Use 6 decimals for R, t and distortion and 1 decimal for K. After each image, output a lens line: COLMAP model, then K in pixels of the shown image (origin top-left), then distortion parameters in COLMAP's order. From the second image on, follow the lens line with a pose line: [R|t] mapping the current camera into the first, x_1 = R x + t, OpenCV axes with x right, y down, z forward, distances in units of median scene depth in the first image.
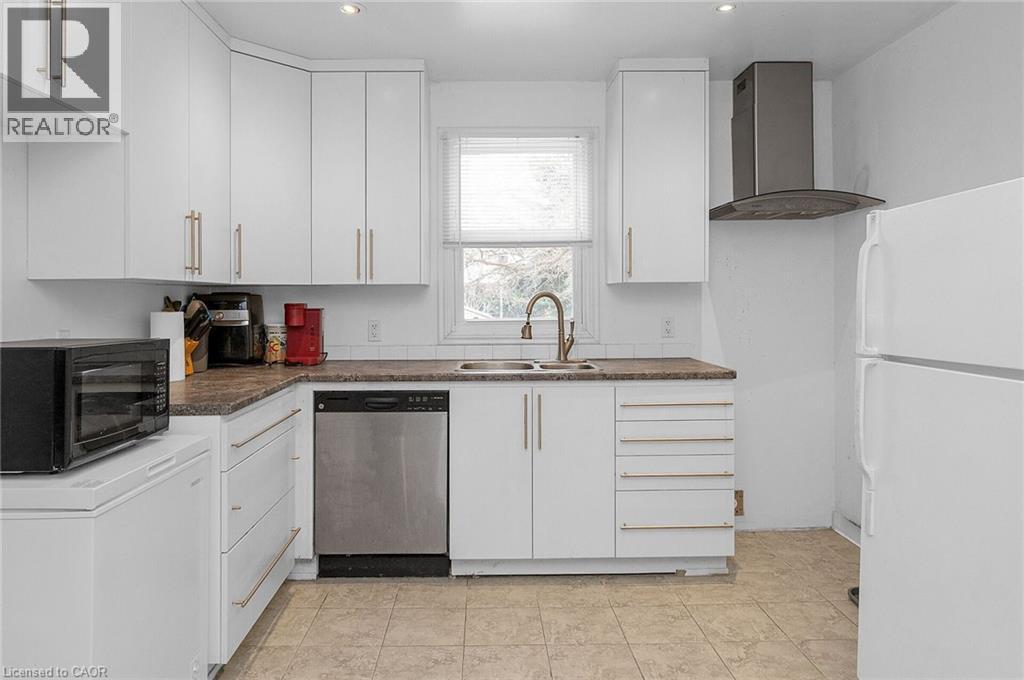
lens RADIAL K [[676.9, 0, 508.6], [0, 676.9, 295.3], [0, 0, 1]] dist [-0.001417, -0.000252]
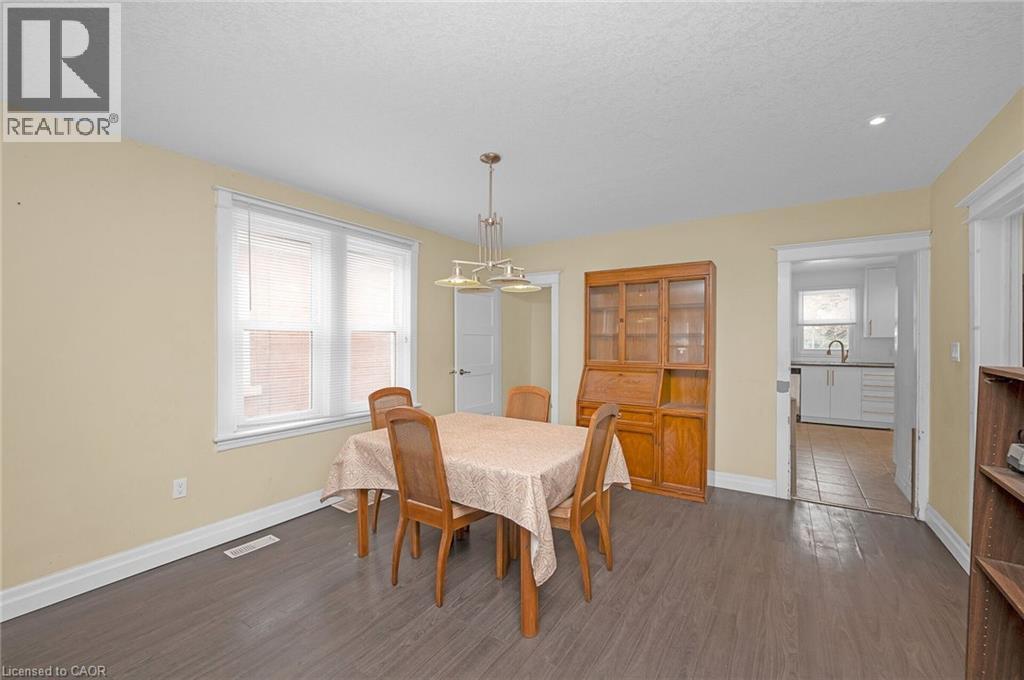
lens RADIAL K [[405.3, 0, 512.0], [0, 405.3, 340.0], [0, 0, 1]] dist [-0.000807, -0.000082]
pose [[0.805420, 0.008547, -0.592644, -0.042727], [-0.003400, 0.999946, 0.009800, -0.020293], [0.592695, -0.005878, 0.805405, -1.382527]]
